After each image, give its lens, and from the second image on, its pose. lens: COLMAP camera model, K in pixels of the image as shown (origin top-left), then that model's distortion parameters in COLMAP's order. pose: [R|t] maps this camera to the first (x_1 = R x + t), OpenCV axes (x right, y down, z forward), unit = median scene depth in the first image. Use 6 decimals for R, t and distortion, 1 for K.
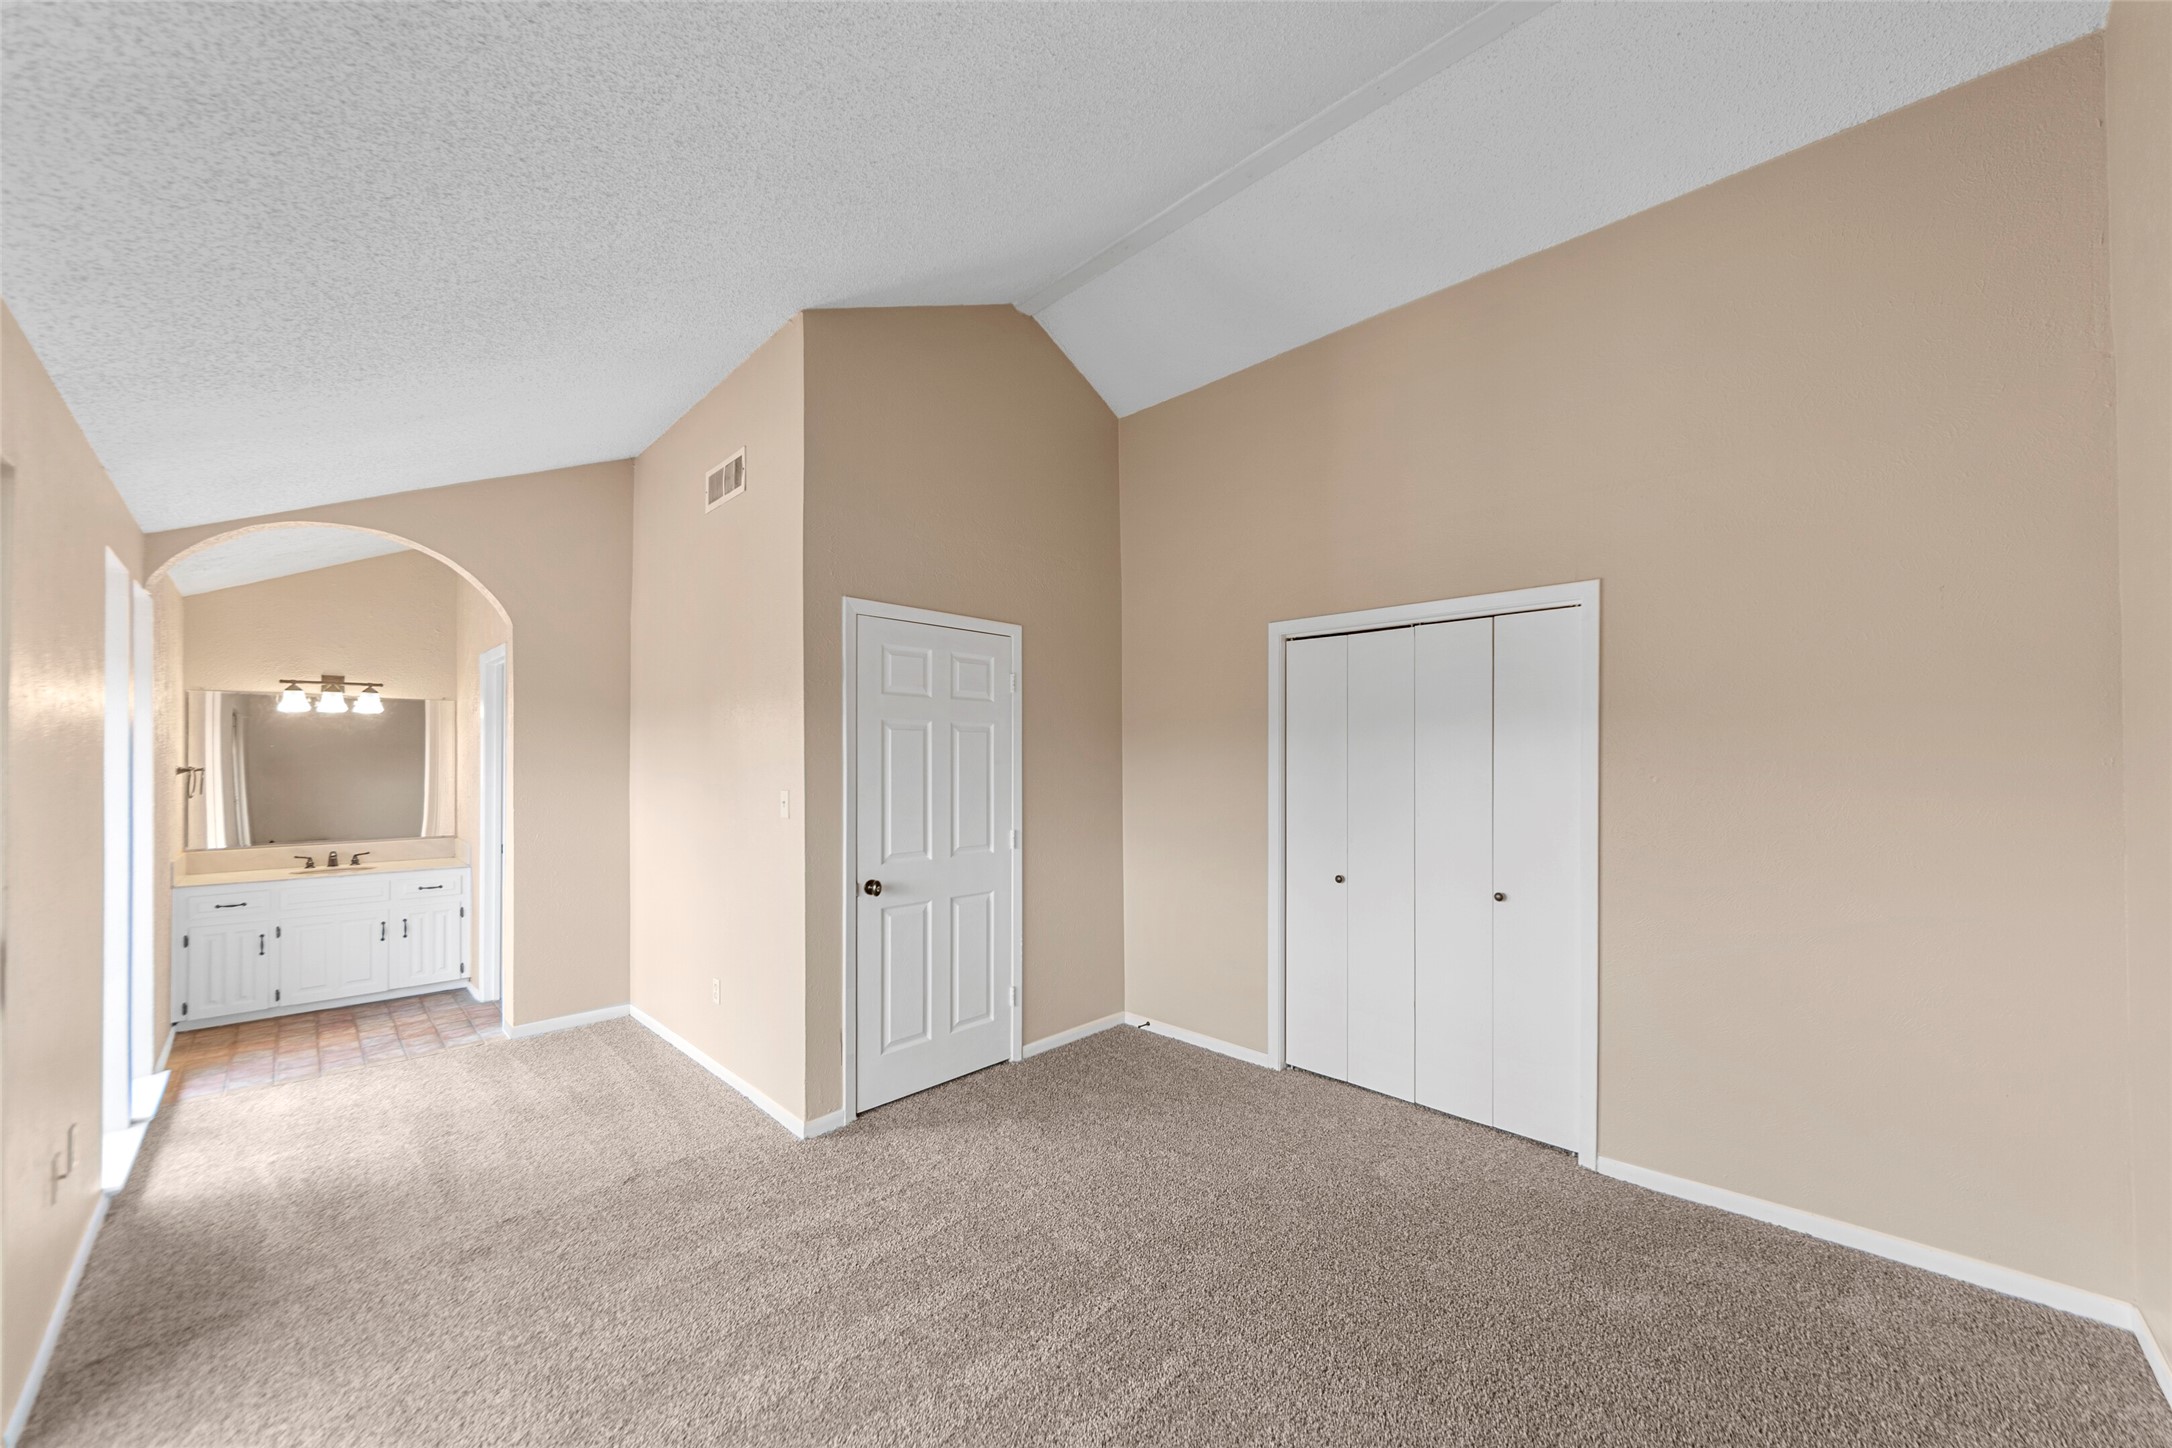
lens RADIAL K [[783.3, 0, 1094.3], [0, 783.3, 752.4], [0, 0, 1]] dist [0.000445, -0.000013]
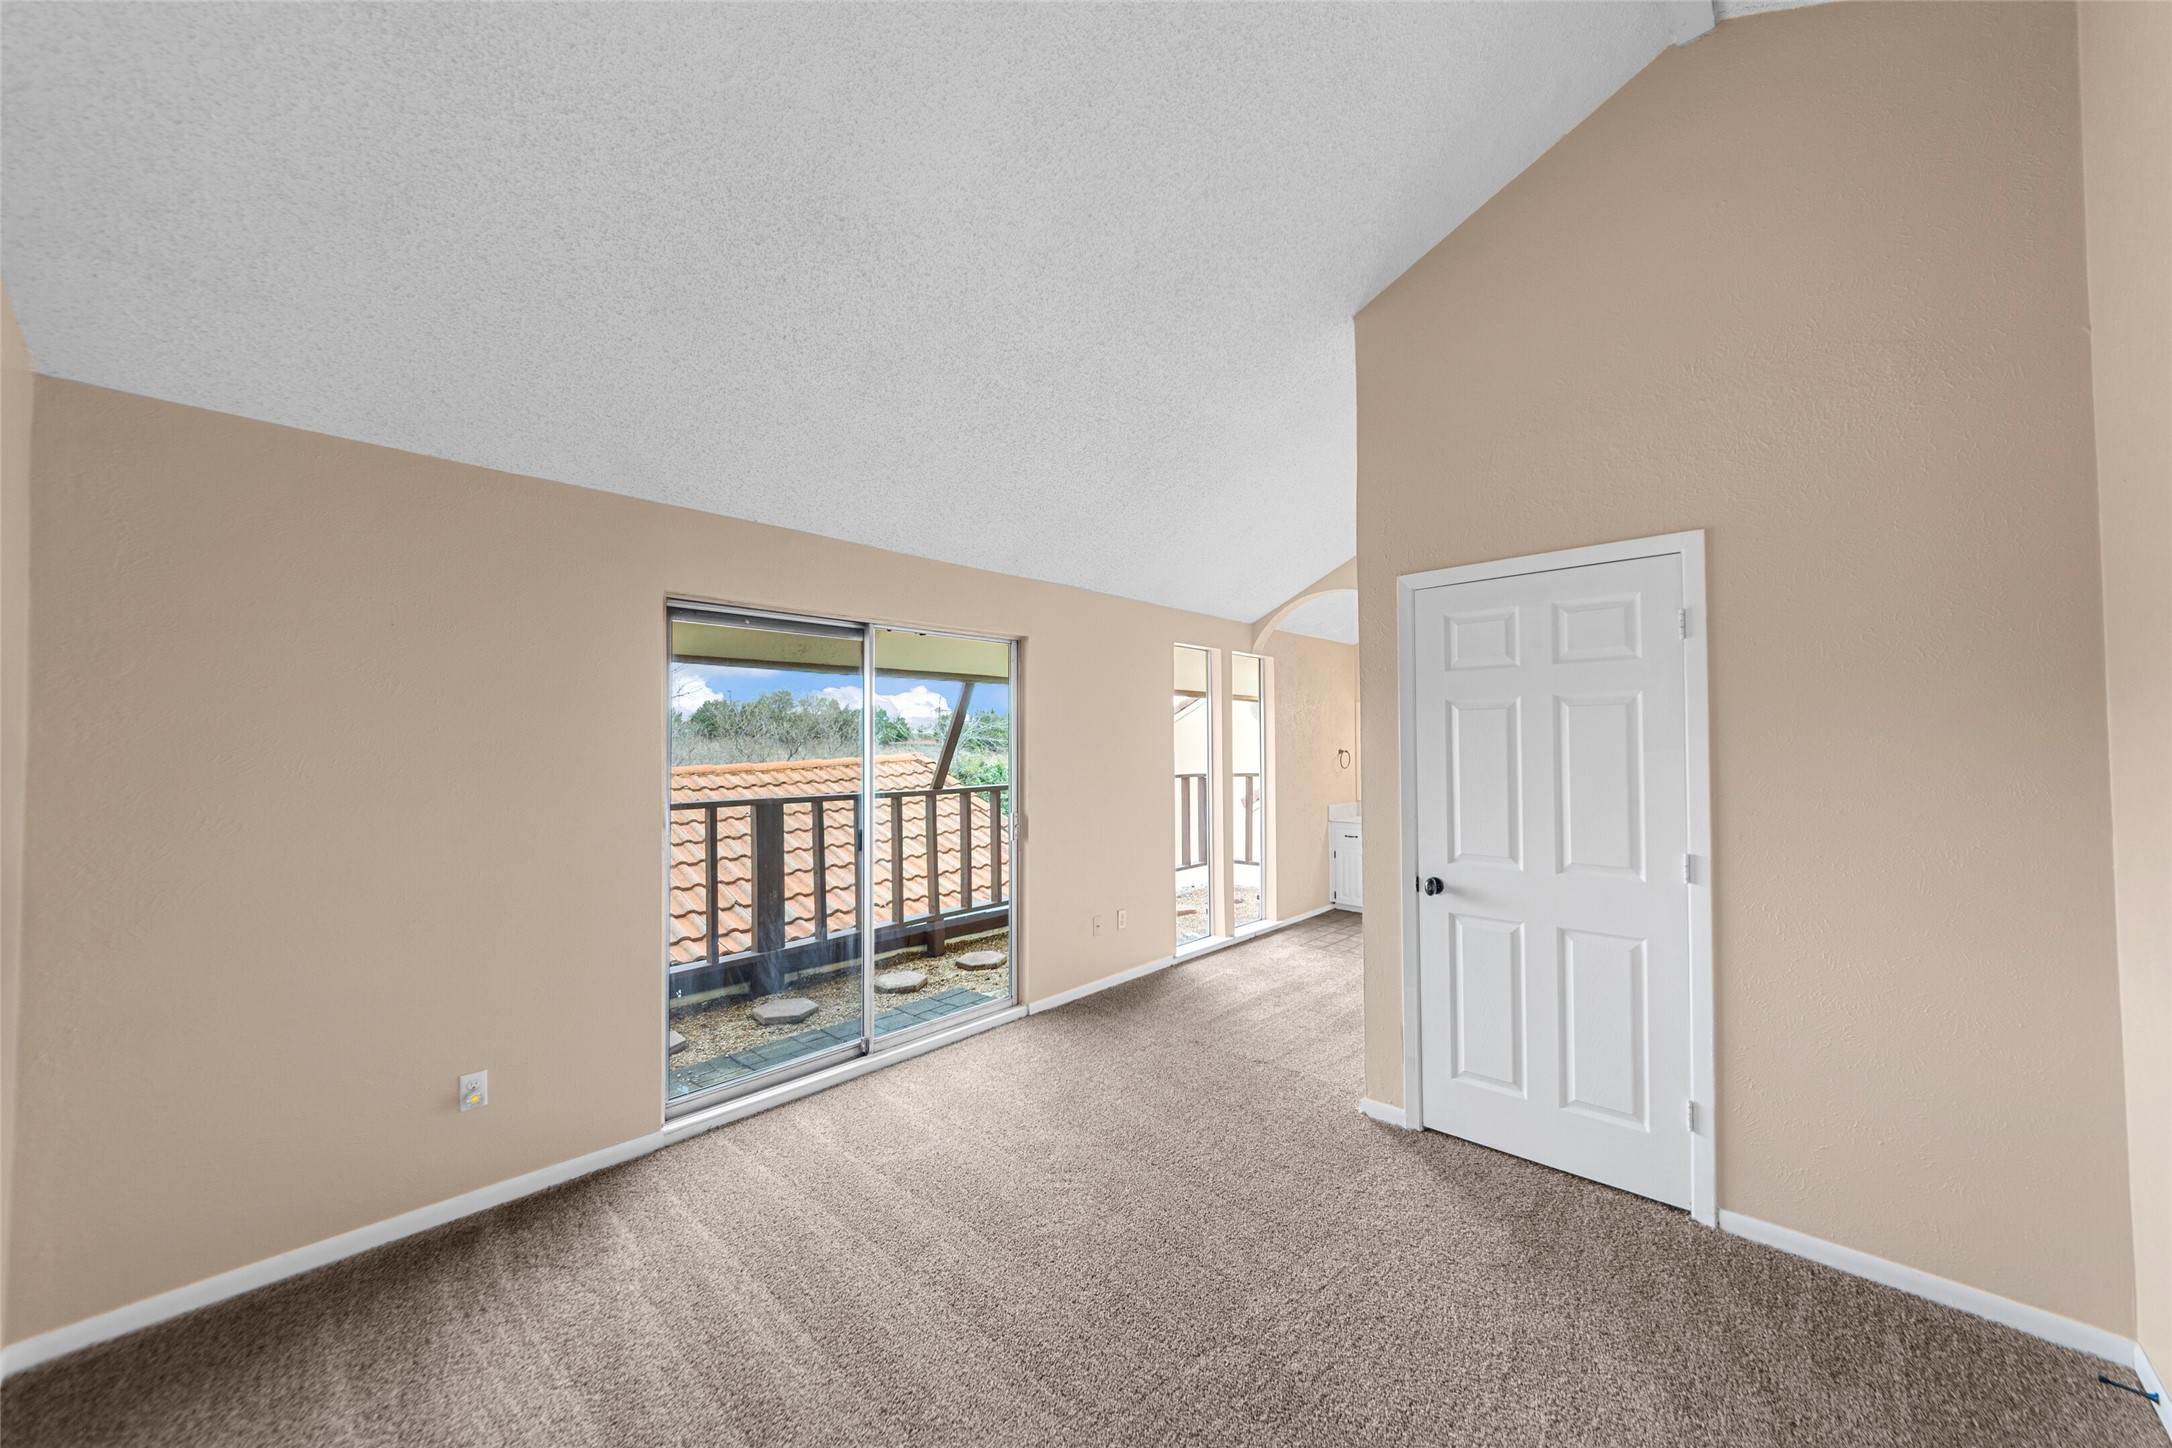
lens RADIAL K [[783.8, 0, 1086.0], [0, 783.8, 724.0], [0, 0, 1]] dist [-0.000199, -0.000010]
pose [[0.005240, -0.025952, -0.999649, 0.584848], [0.015707, 0.999542, -0.025867, 0.002383], [0.999863, -0.015566, 0.005645, 0.554885]]
